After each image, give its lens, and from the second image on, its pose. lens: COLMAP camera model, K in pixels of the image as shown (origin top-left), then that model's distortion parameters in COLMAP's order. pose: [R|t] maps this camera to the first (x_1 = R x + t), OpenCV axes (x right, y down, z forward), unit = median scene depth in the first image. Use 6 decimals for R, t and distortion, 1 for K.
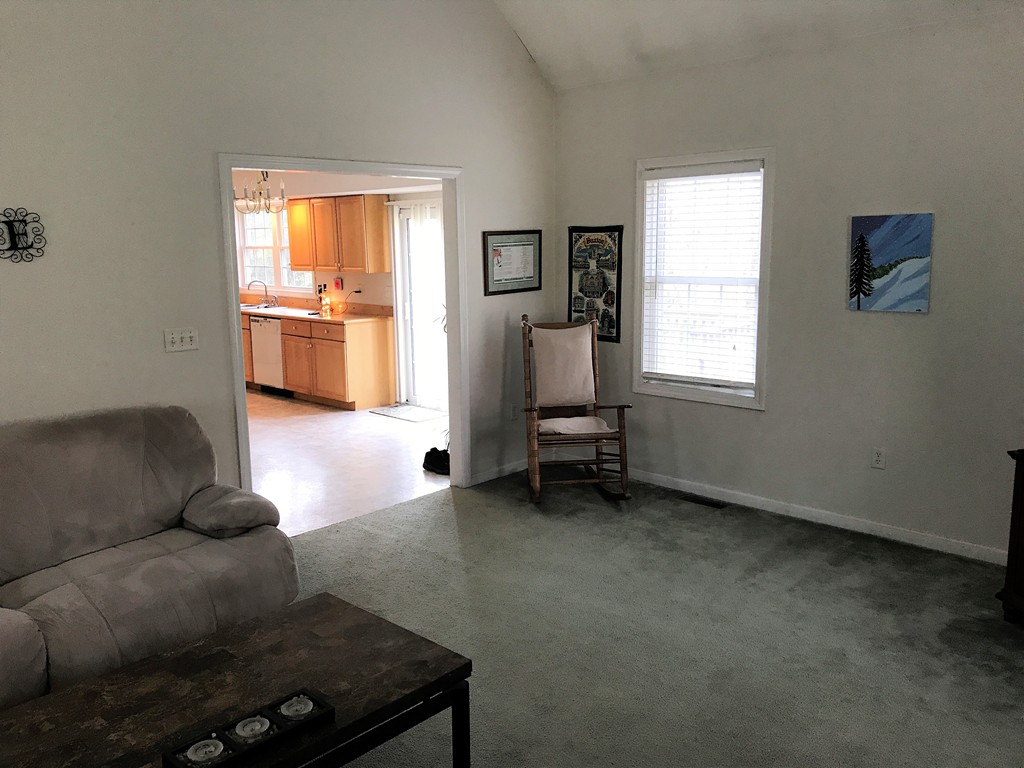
lens RADIAL K [[838.5, 0, 512.8], [0, 838.5, 383.7], [0, 0, 1]] dist [0.046296, -0.045981]
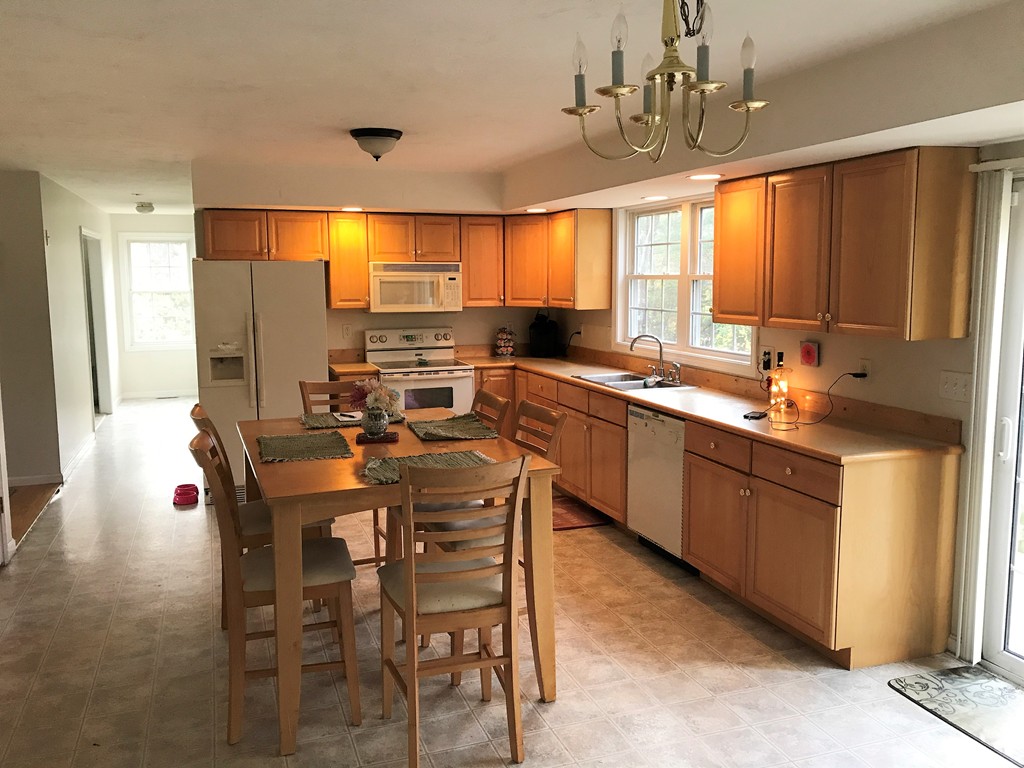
lens RADIAL K [[838.5, 0, 507.6], [0, 838.5, 381.6], [0, 0, 1]] dist [0.046296, -0.045981]
pose [[0.894043, 0.062752, -0.443565, -0.147378], [-0.079357, 0.996666, -0.018951, -0.079845], [0.440897, 0.052143, 0.896042, 0.495312]]
